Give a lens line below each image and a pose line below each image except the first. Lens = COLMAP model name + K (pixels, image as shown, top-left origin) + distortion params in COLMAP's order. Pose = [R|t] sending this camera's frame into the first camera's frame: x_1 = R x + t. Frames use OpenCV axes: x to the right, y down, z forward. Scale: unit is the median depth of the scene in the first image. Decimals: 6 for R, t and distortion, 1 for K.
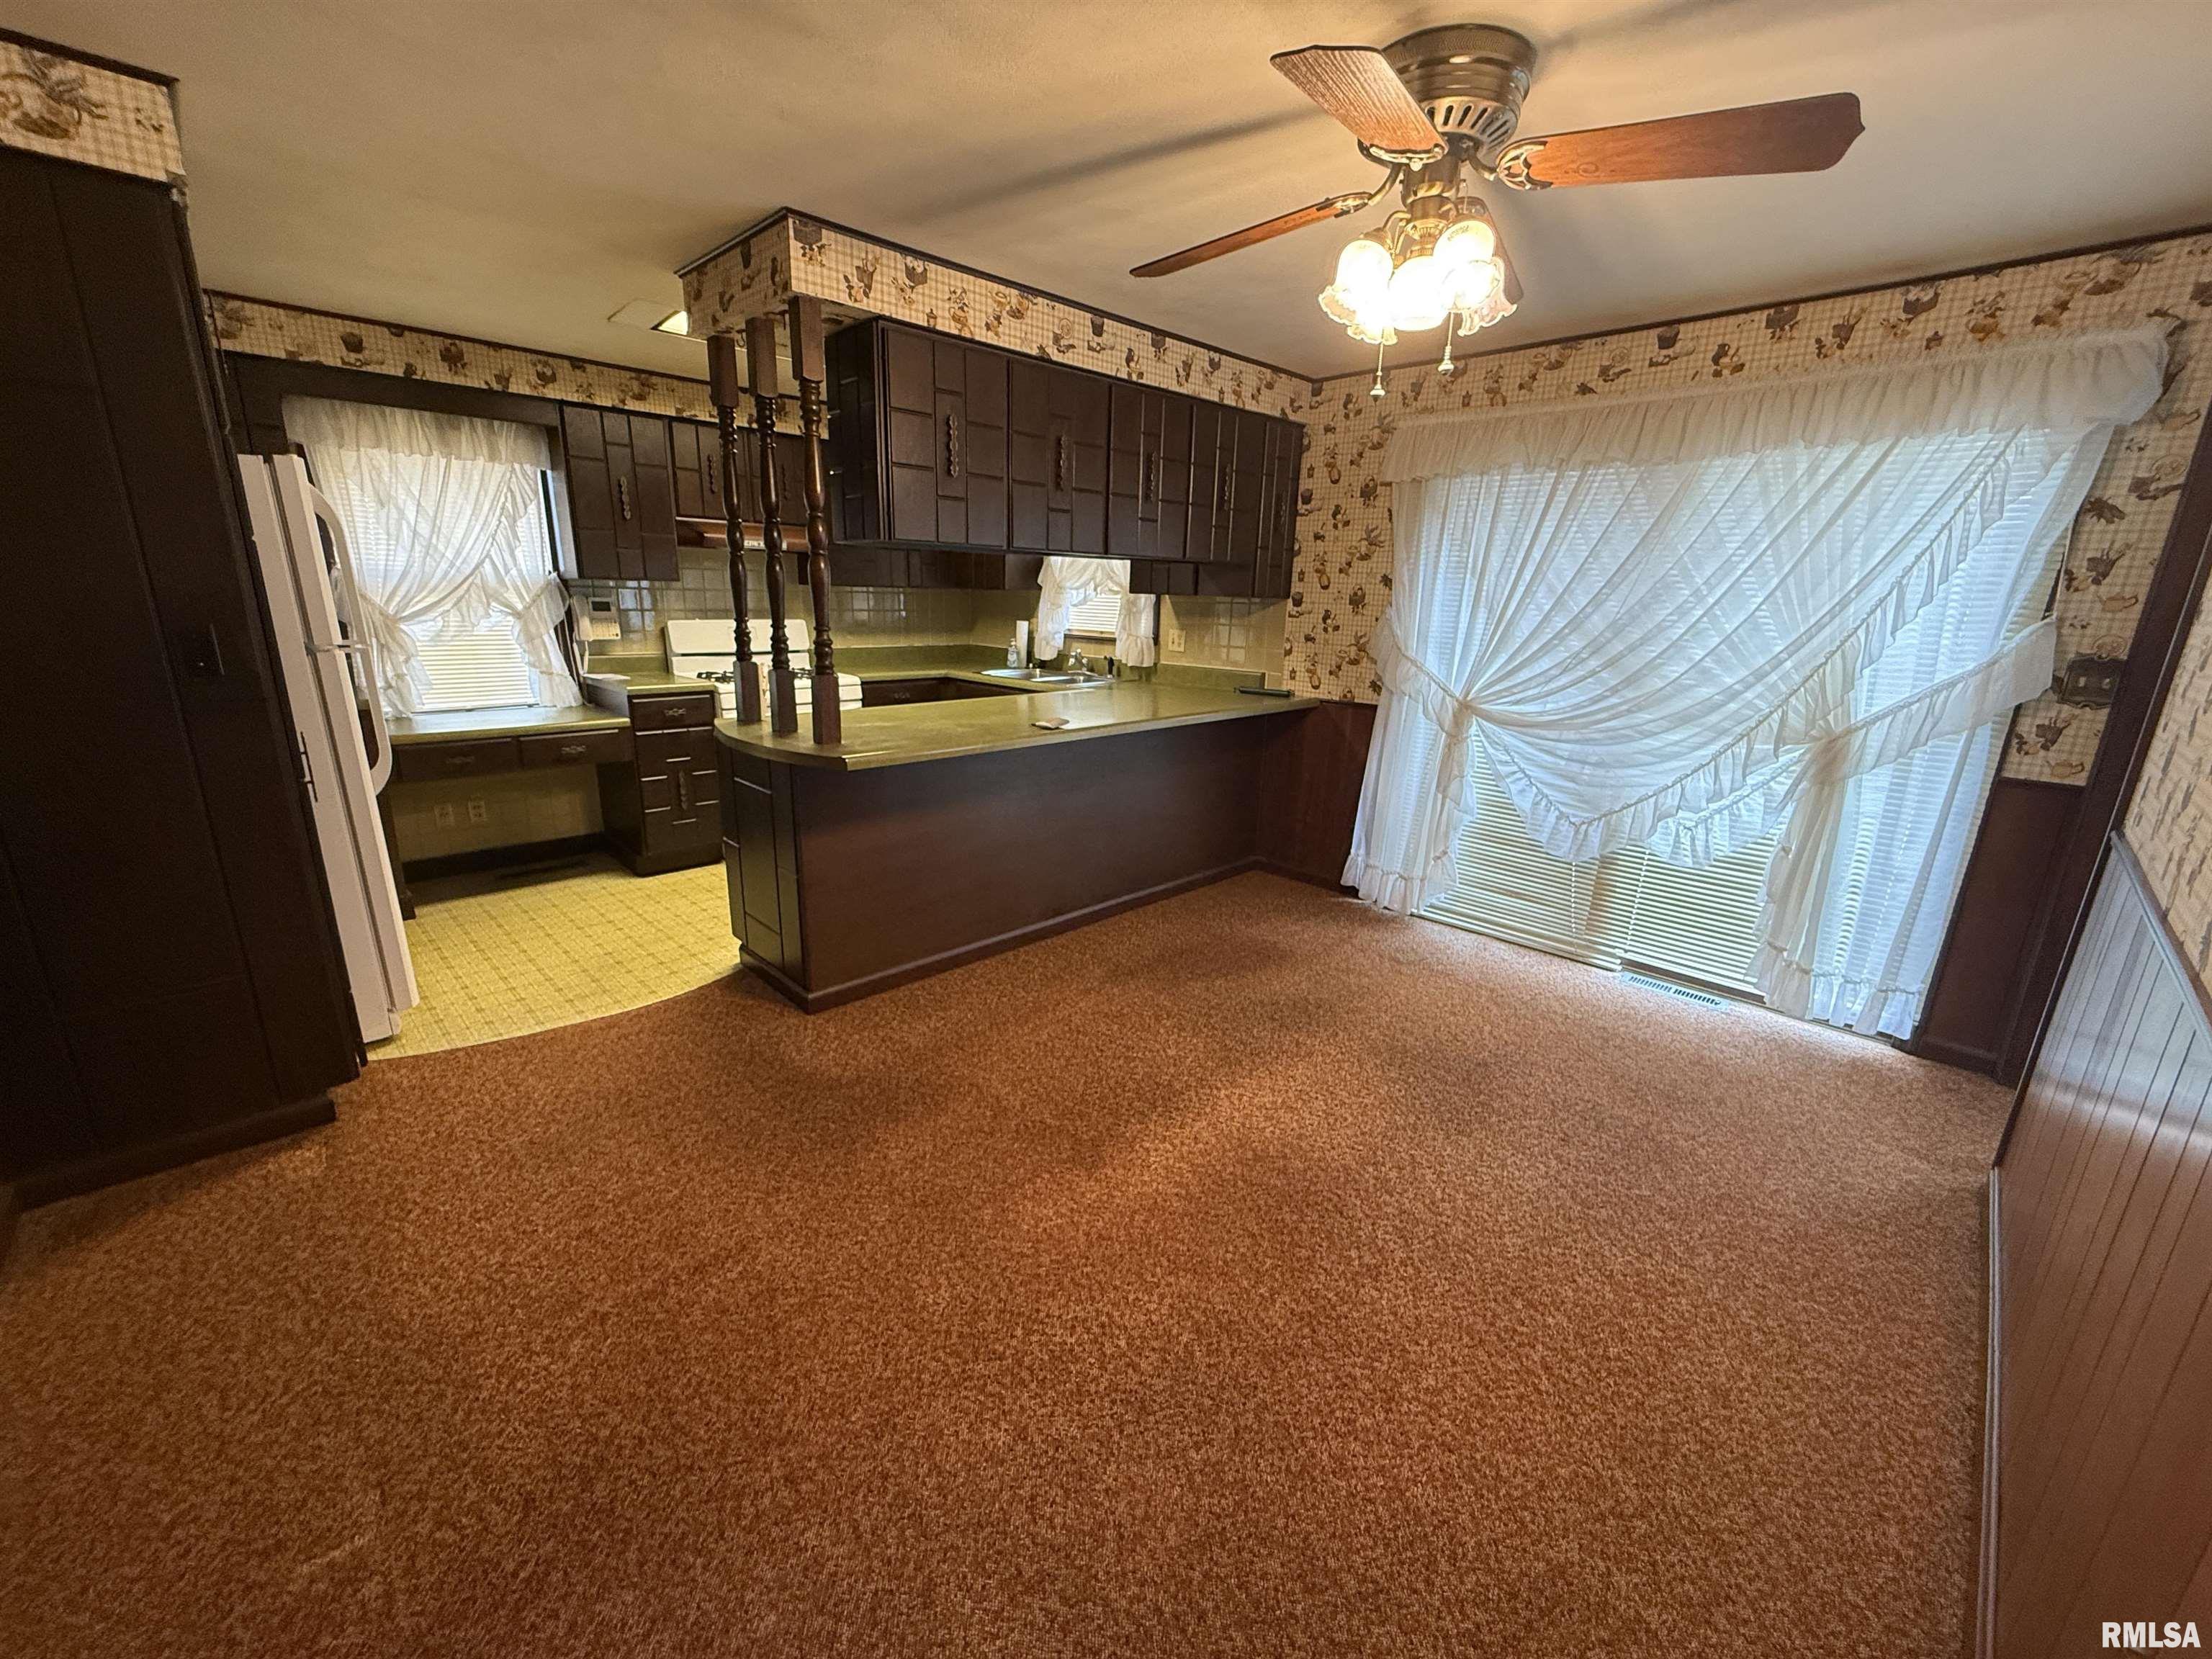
lens RADIAL K [[876.6, 0, 1100.3], [0, 876.6, 829.3], [0, 0, 1]] dist [-0.002419, -0.000301]
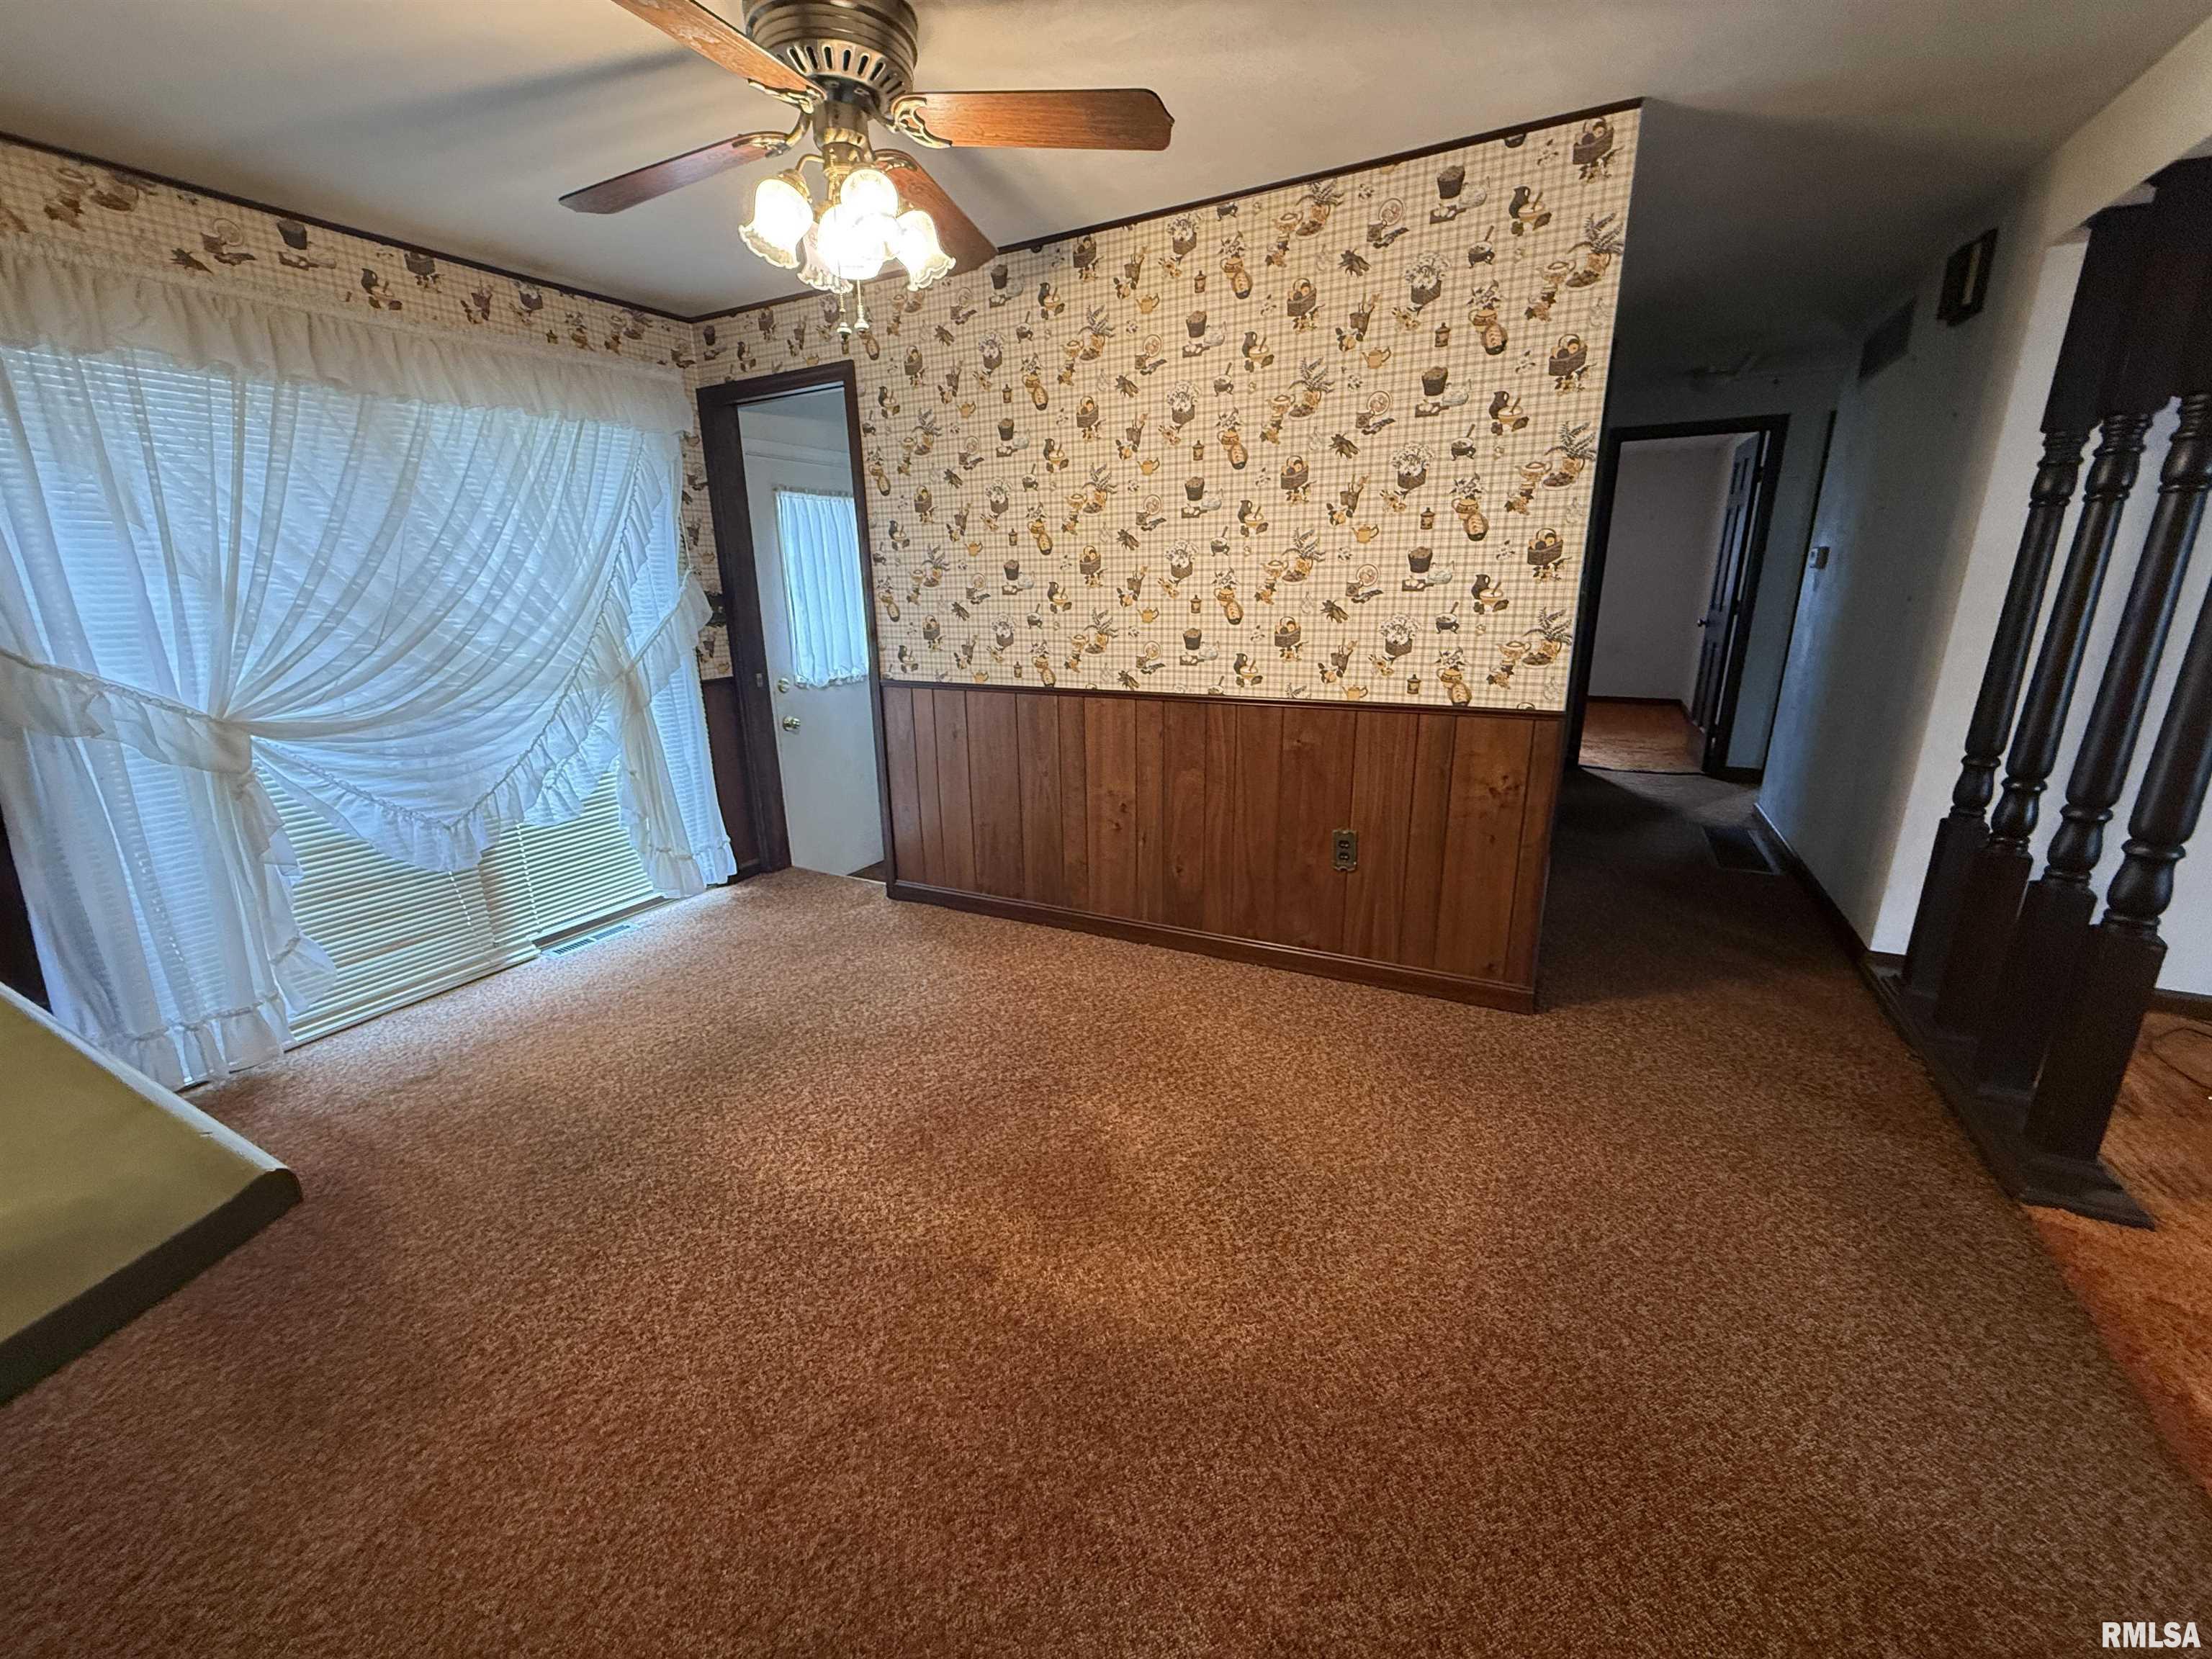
lens RADIAL K [[876.6, 0, 1100.3], [0, 876.6, 829.3], [0, 0, 1]] dist [-0.002419, -0.000301]
pose [[-0.299801, -0.283396, 0.910937, -0.484209], [0.253905, 0.896716, 0.362535, -0.173719], [-0.919593, 0.339980, -0.196881, 0.675488]]
